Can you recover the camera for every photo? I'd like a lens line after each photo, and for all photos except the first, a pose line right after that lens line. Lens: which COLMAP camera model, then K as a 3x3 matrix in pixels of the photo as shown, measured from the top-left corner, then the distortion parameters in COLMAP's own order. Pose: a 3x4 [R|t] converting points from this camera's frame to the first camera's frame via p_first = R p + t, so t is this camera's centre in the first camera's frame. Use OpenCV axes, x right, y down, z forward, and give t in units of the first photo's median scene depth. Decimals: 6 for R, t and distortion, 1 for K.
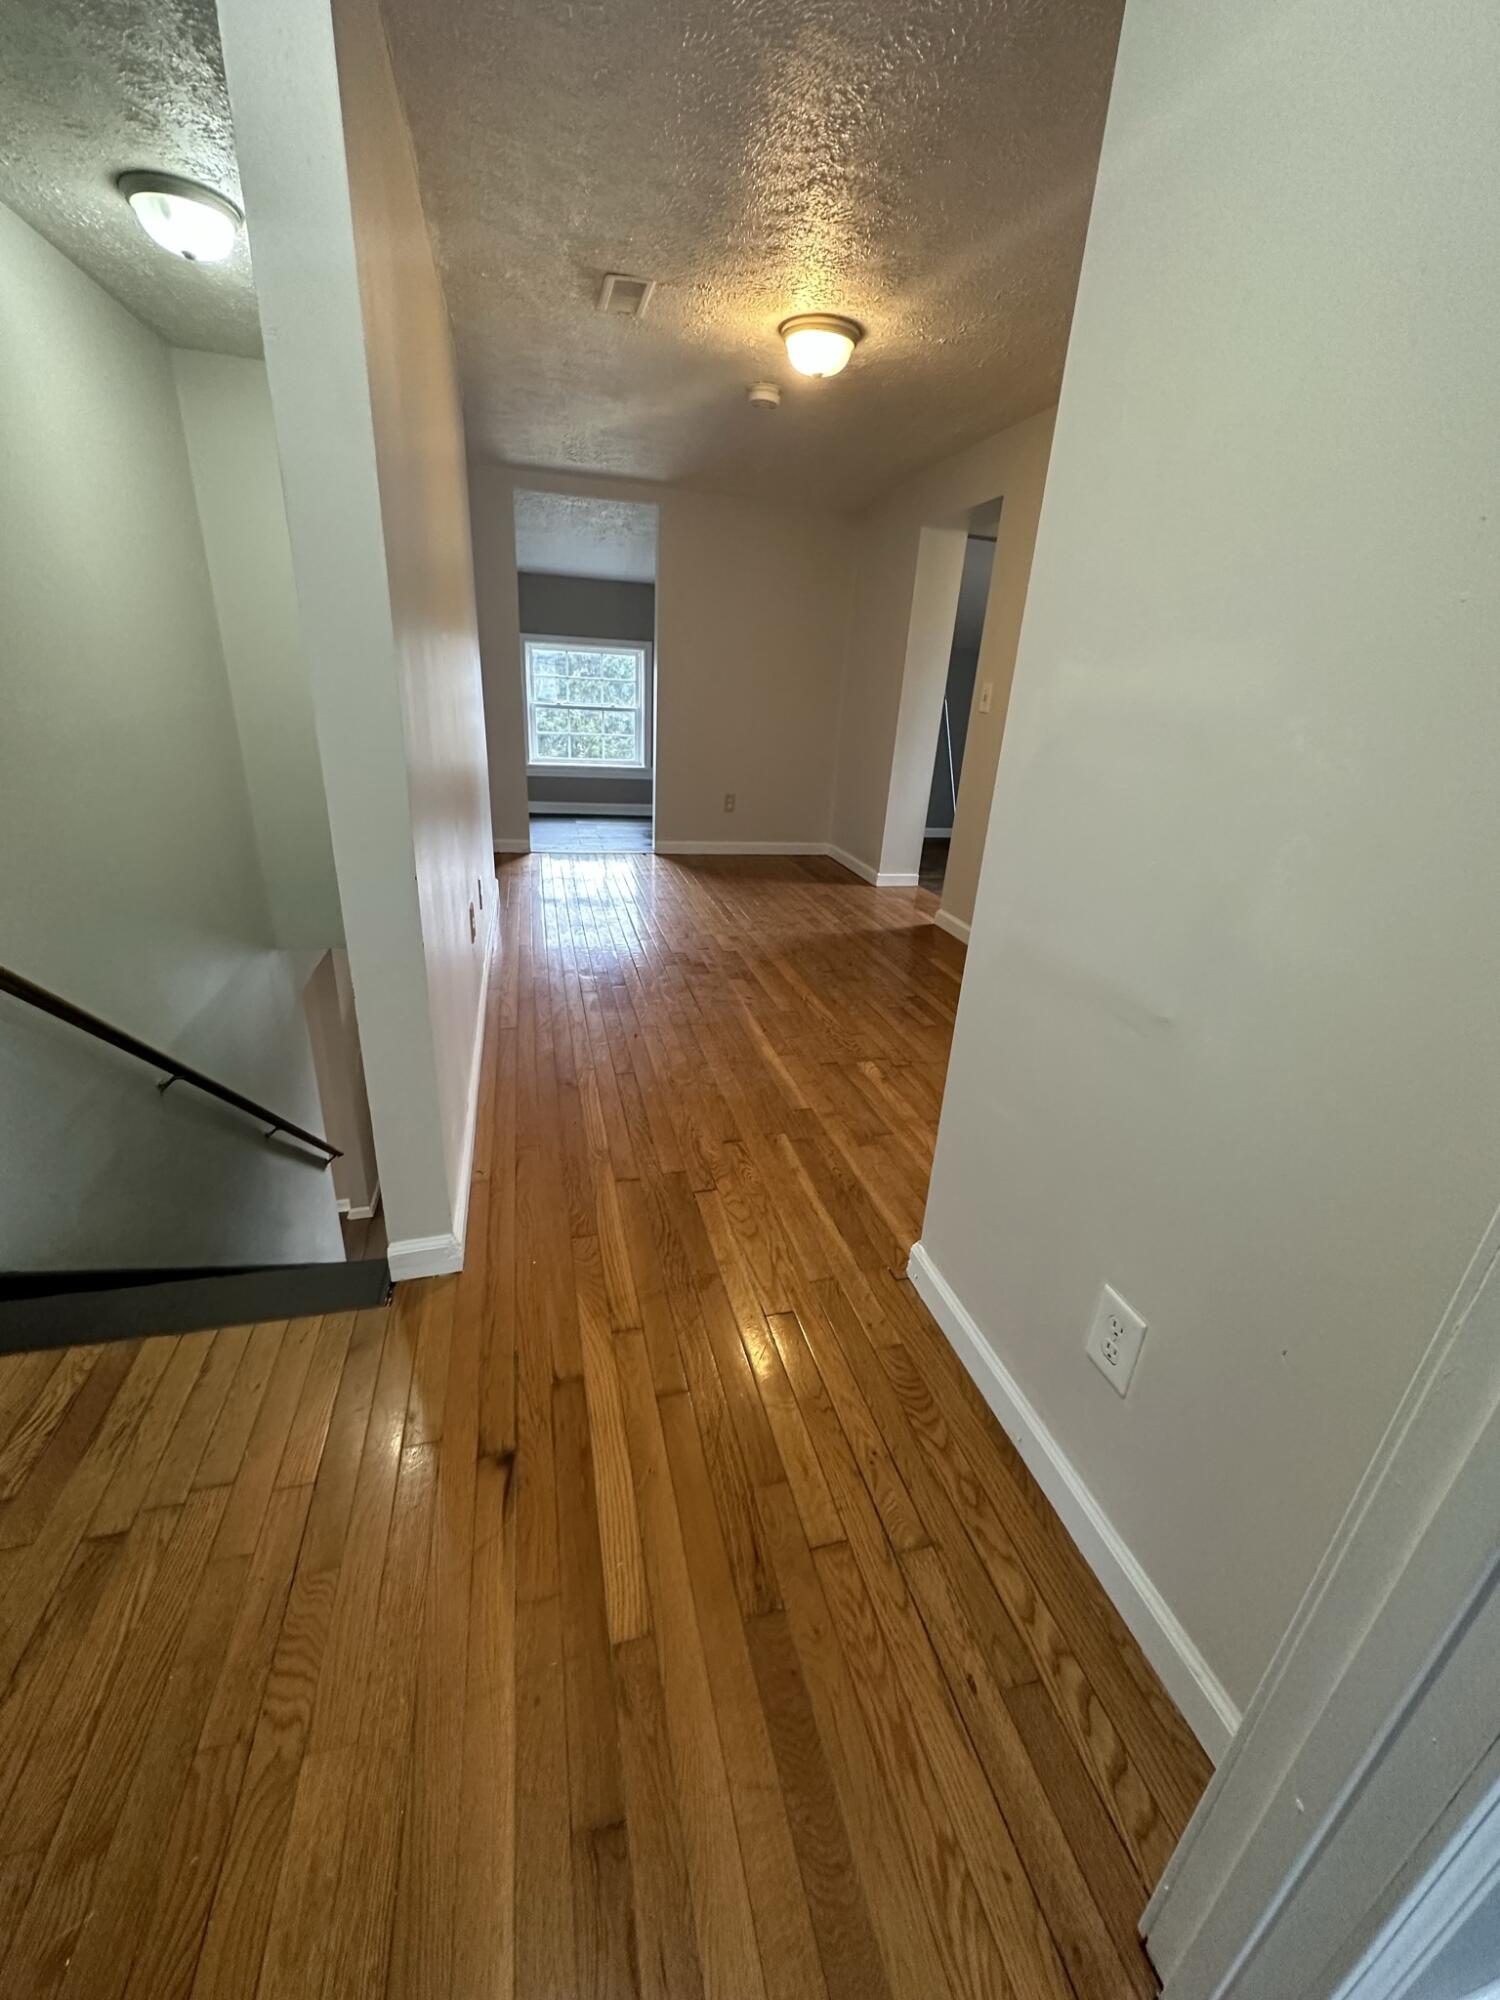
lens RADIAL K [[797.1, 0, 757.6], [0, 797.1, 1000.7], [0, 0, 1]] dist [-0.001753, 0.000636]
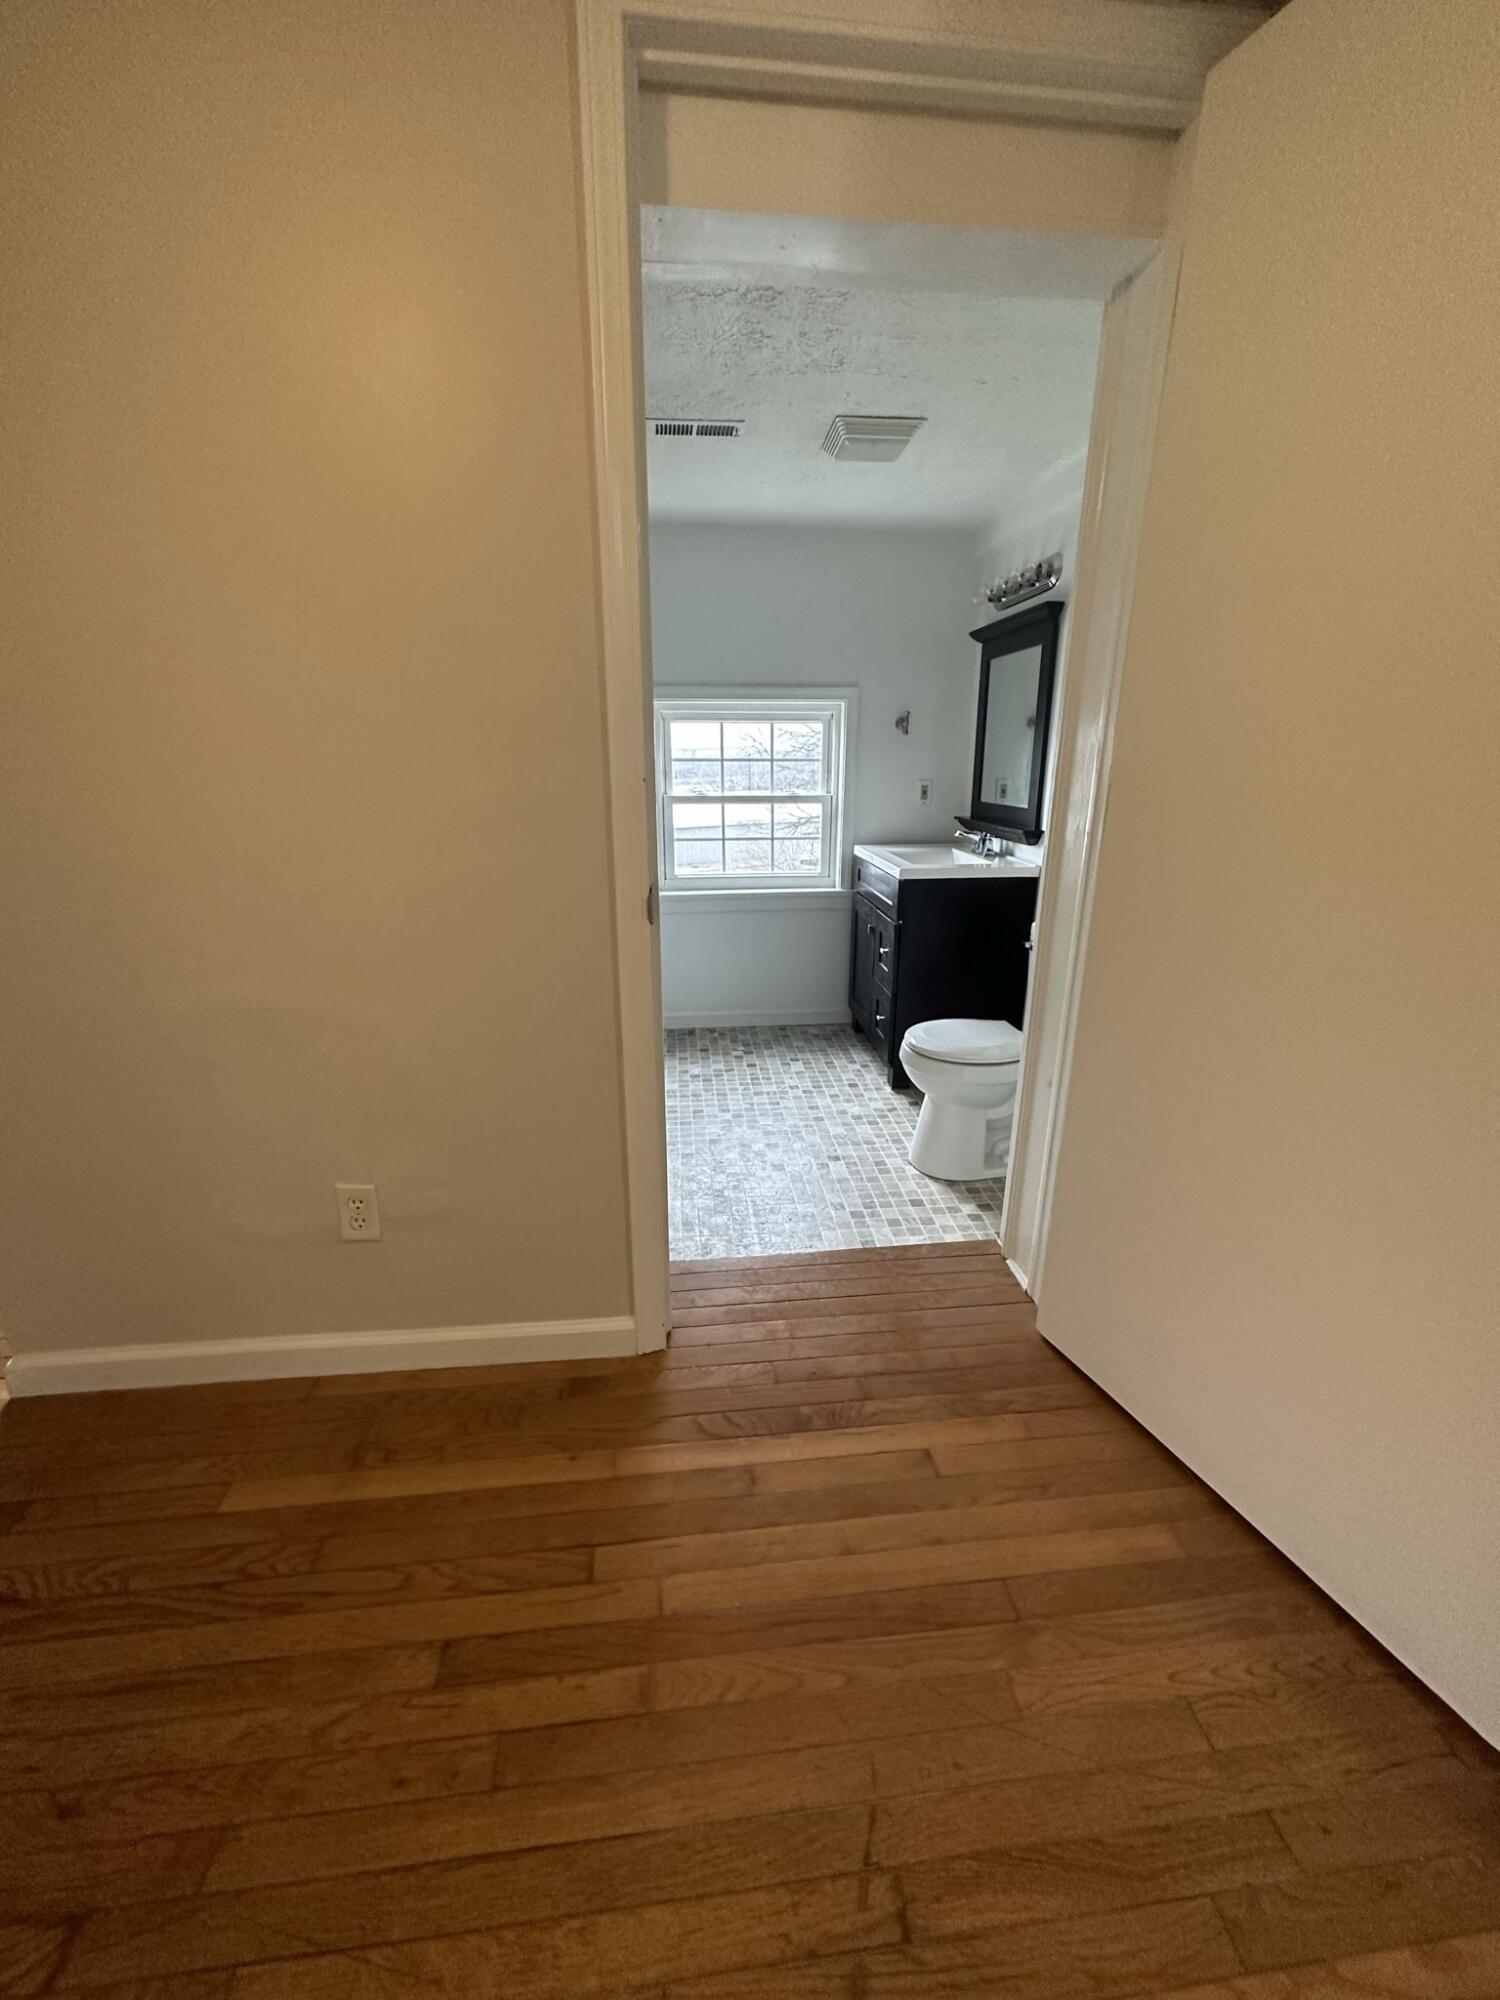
lens RADIAL K [[797.1, 0, 747.9], [0, 797.1, 999.2], [0, 0, 1]] dist [-0.001753, 0.000636]
pose [[0.155989, -0.347029, 0.924791, -0.001560], [0.380476, 0.885117, 0.267965, -0.307354], [-0.911540, 0.310061, 0.270105, 0.721801]]
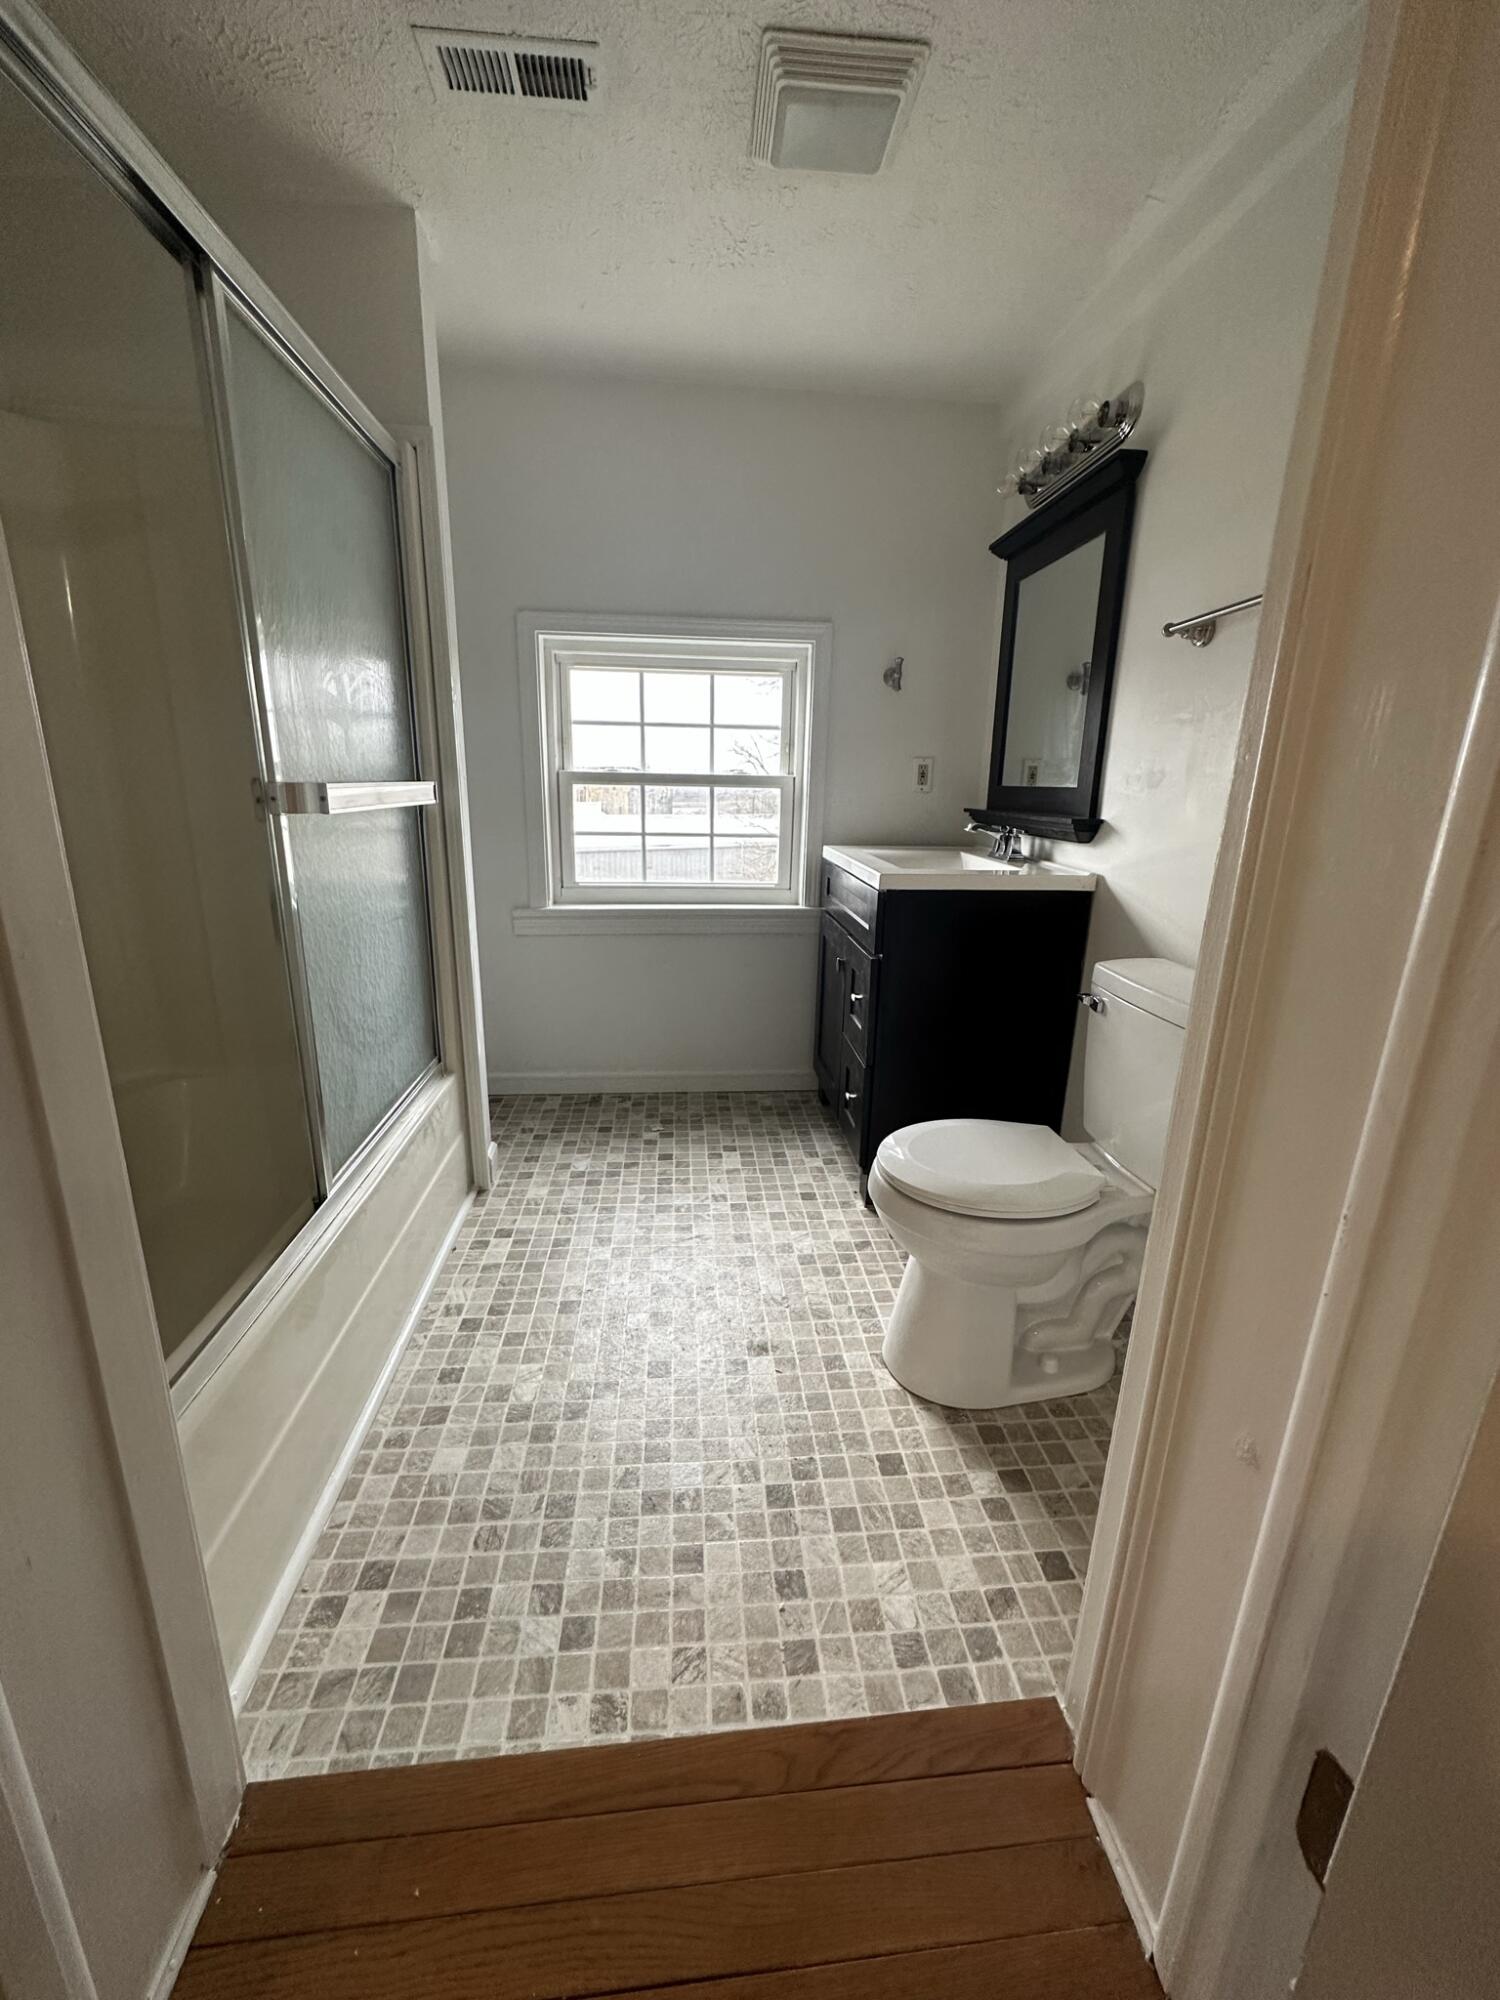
lens RADIAL K [[797.1, 0, 745.8], [0, 797.1, 1005.1], [0, 0, 1]] dist [-0.001753, 0.000636]
pose [[0.167248, -0.324120, 0.931114, 0.364074], [0.363594, 0.898125, 0.247327, -0.213395], [-0.916421, 0.297183, 0.268058, 0.725645]]
